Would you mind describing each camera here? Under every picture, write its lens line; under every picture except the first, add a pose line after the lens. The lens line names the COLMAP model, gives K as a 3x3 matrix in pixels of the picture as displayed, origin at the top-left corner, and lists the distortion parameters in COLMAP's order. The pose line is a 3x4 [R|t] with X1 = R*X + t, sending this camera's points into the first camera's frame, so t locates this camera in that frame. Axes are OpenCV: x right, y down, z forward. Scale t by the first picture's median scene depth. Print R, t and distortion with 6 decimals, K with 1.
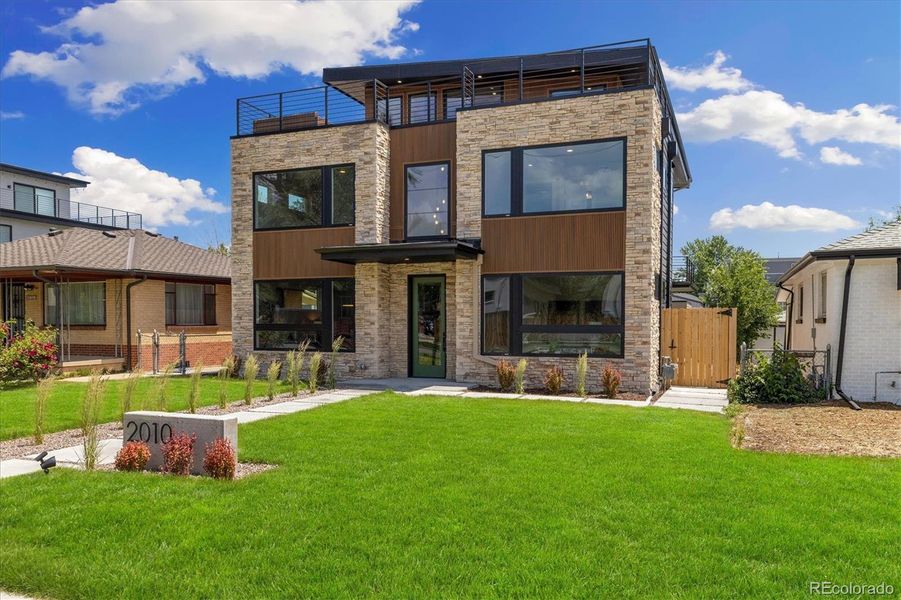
lens RADIAL K [[710.2, 0, 426.4], [0, 710.2, 334.6], [0, 0, 1]] dist [0.007658, -0.001858]
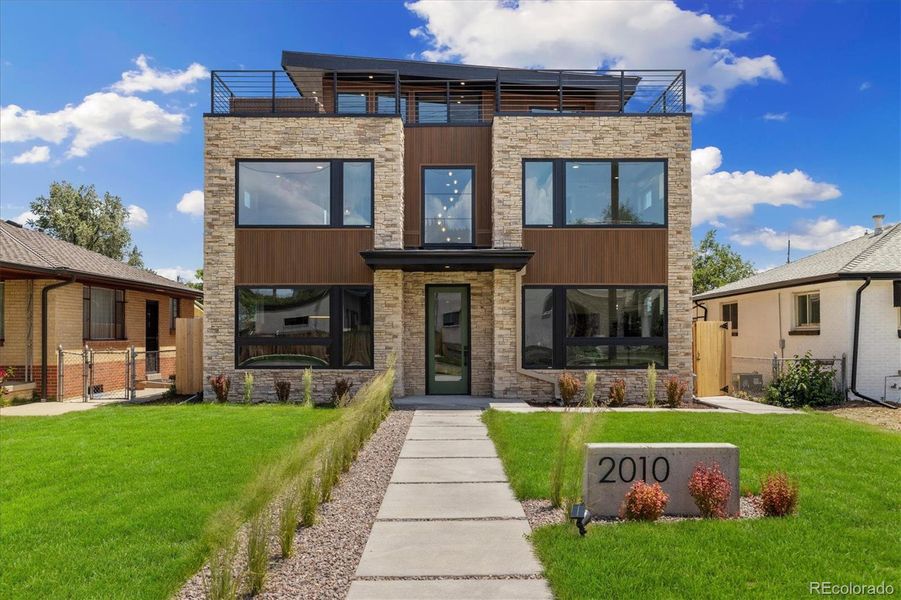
lens RADIAL K [[710.2, 0, 436.2], [0, 710.2, 322.8], [0, 0, 1]] dist [0.007658, -0.001858]
pose [[0.921776, 0.005700, 0.387680, -0.382138], [0.009206, 0.999288, -0.036583, 0.000399], [-0.387613, 0.037290, 0.921068, 0.147006]]
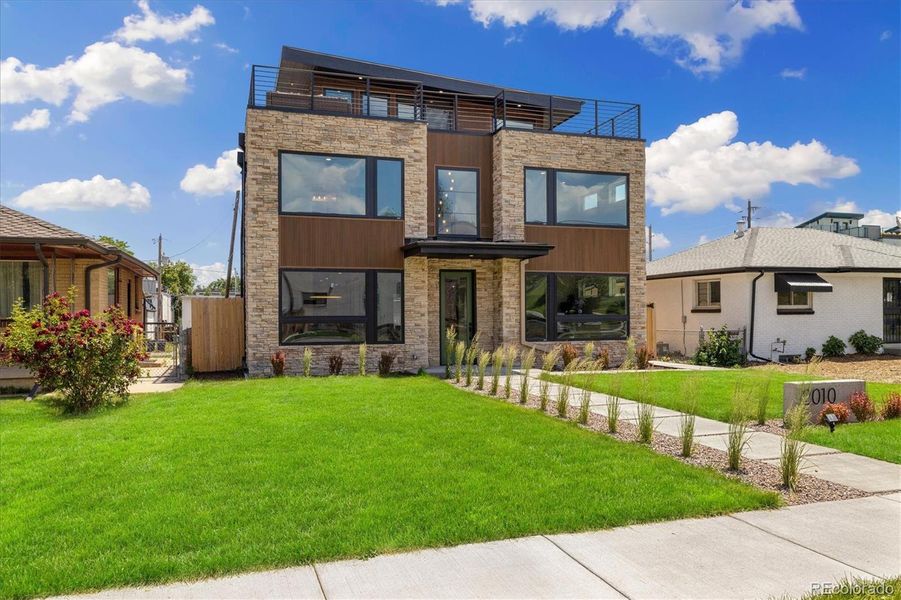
lens RADIAL K [[710.2, 0, 444.2], [0, 710.2, 305.2], [0, 0, 1]] dist [0.007658, -0.001858]
pose [[0.753249, 0.003845, 0.657725, -0.741739], [0.017916, 0.999492, -0.026361, -0.002028], [-0.657492, 0.031640, 0.752797, 0.198863]]
